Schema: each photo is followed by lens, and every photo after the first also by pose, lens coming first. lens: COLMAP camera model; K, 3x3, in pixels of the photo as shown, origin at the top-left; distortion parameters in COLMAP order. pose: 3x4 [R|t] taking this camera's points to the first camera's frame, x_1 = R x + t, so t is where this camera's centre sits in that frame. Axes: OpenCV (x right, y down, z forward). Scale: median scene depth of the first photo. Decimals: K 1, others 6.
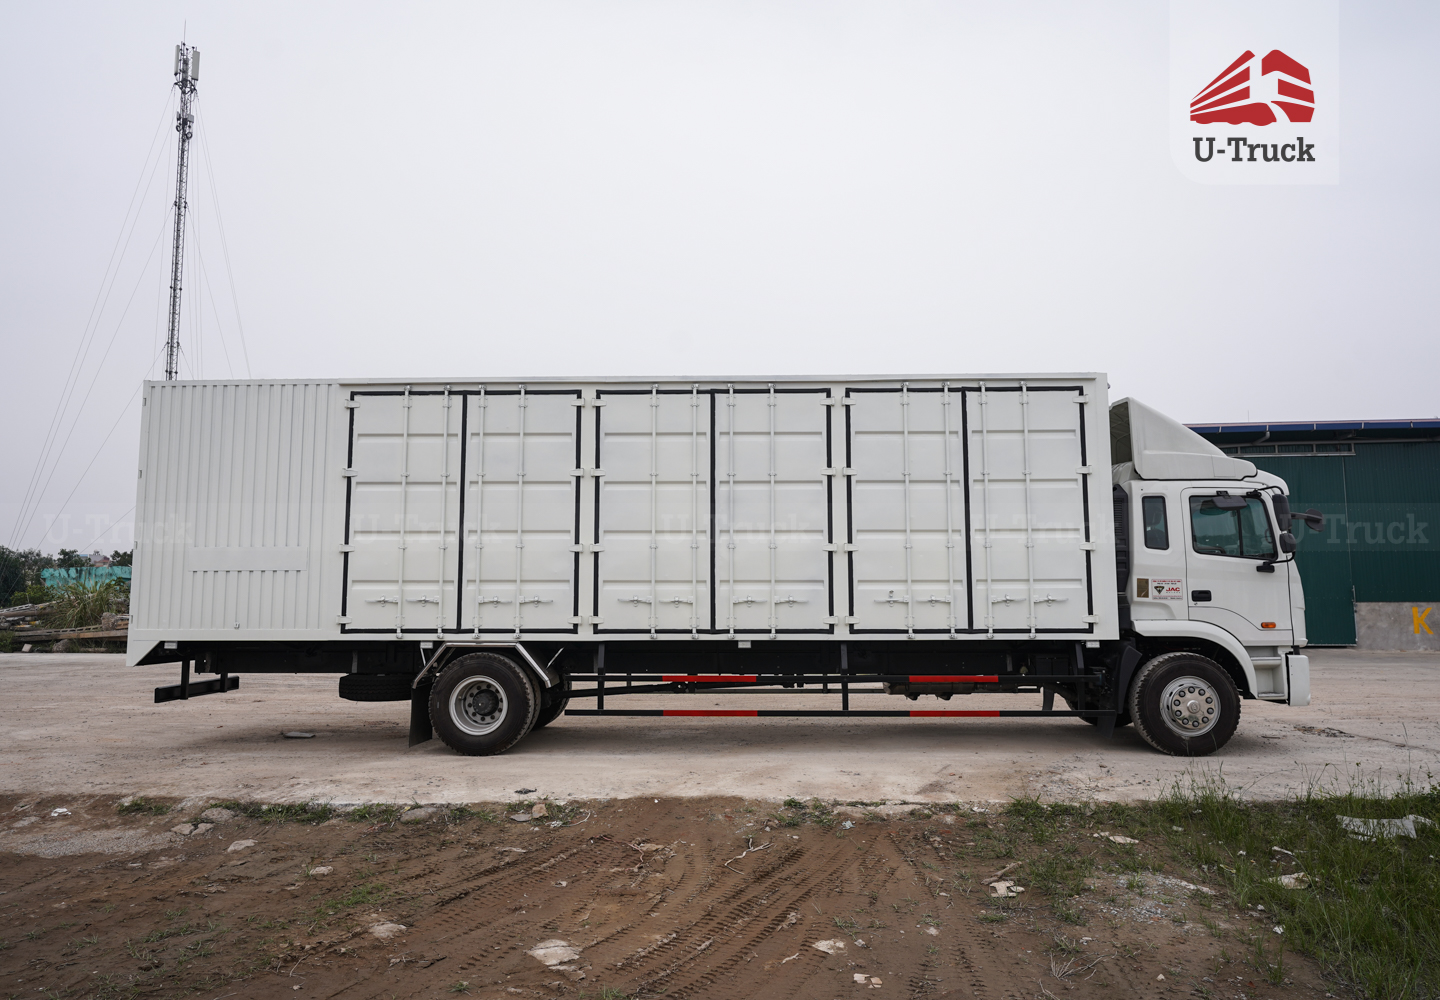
lens RADIAL K [[946.2, 0, 721.5], [0, 946.2, 484.7], [0, 0, 1]] dist [-0.005517, 0.005329]
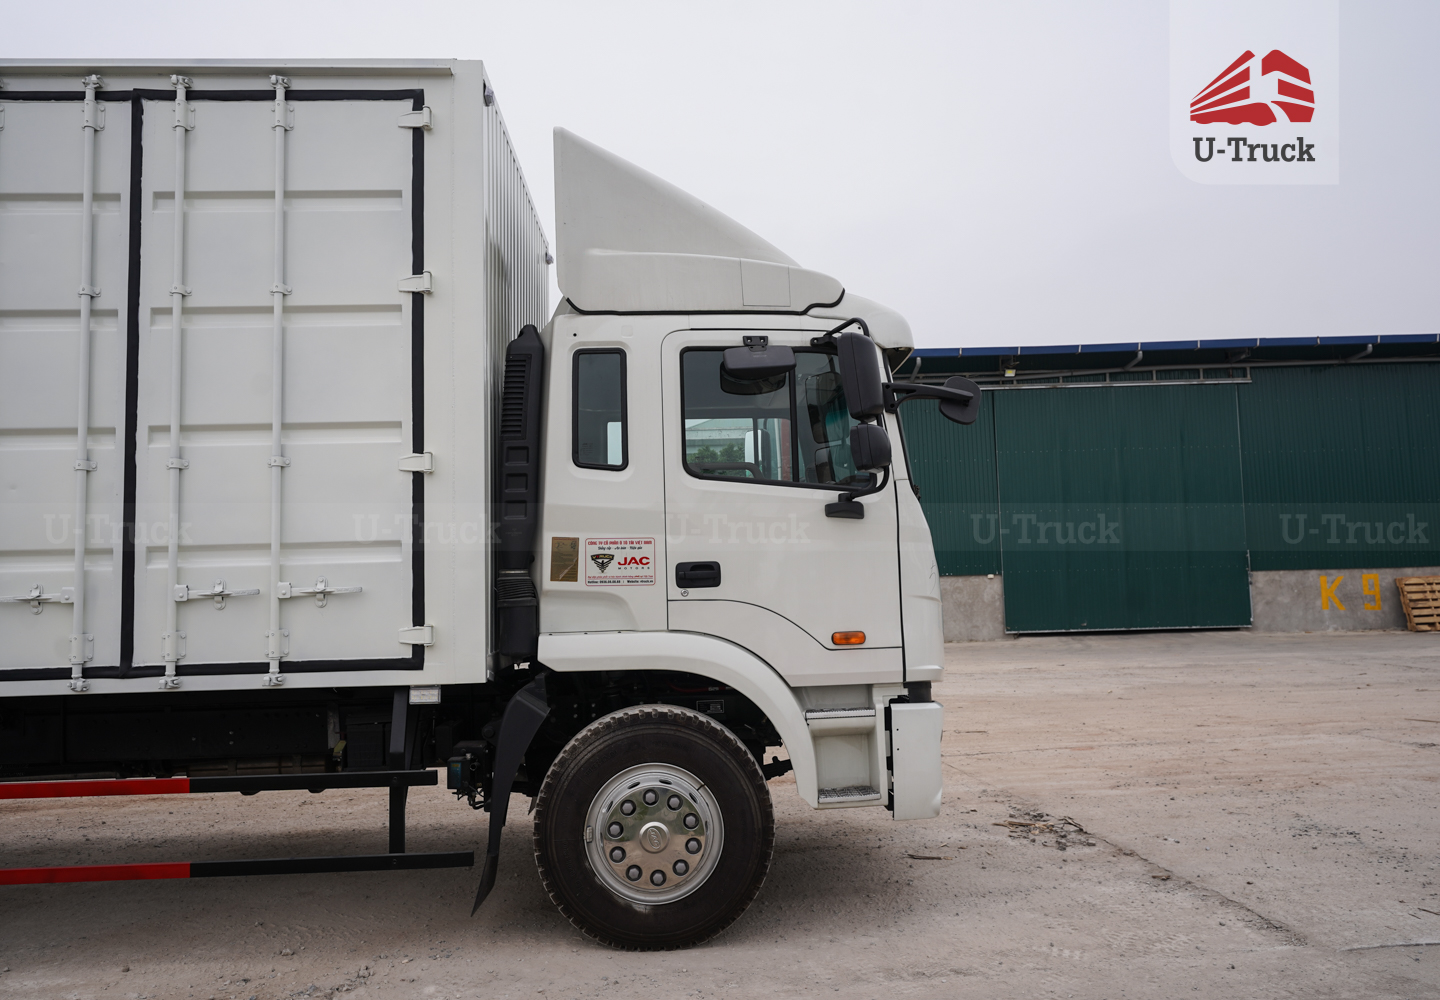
lens RADIAL K [[1093.5, 0, 677.7], [0, 1093.5, 470.9], [0, 0, 1]] dist [-0.003063, 0.003106]
pose [[0.996802, -0.013309, 0.078792, 0.458280], [0.011622, 0.999694, 0.021833, 0.058624], [-0.079059, -0.020847, 0.996652, 0.498879]]
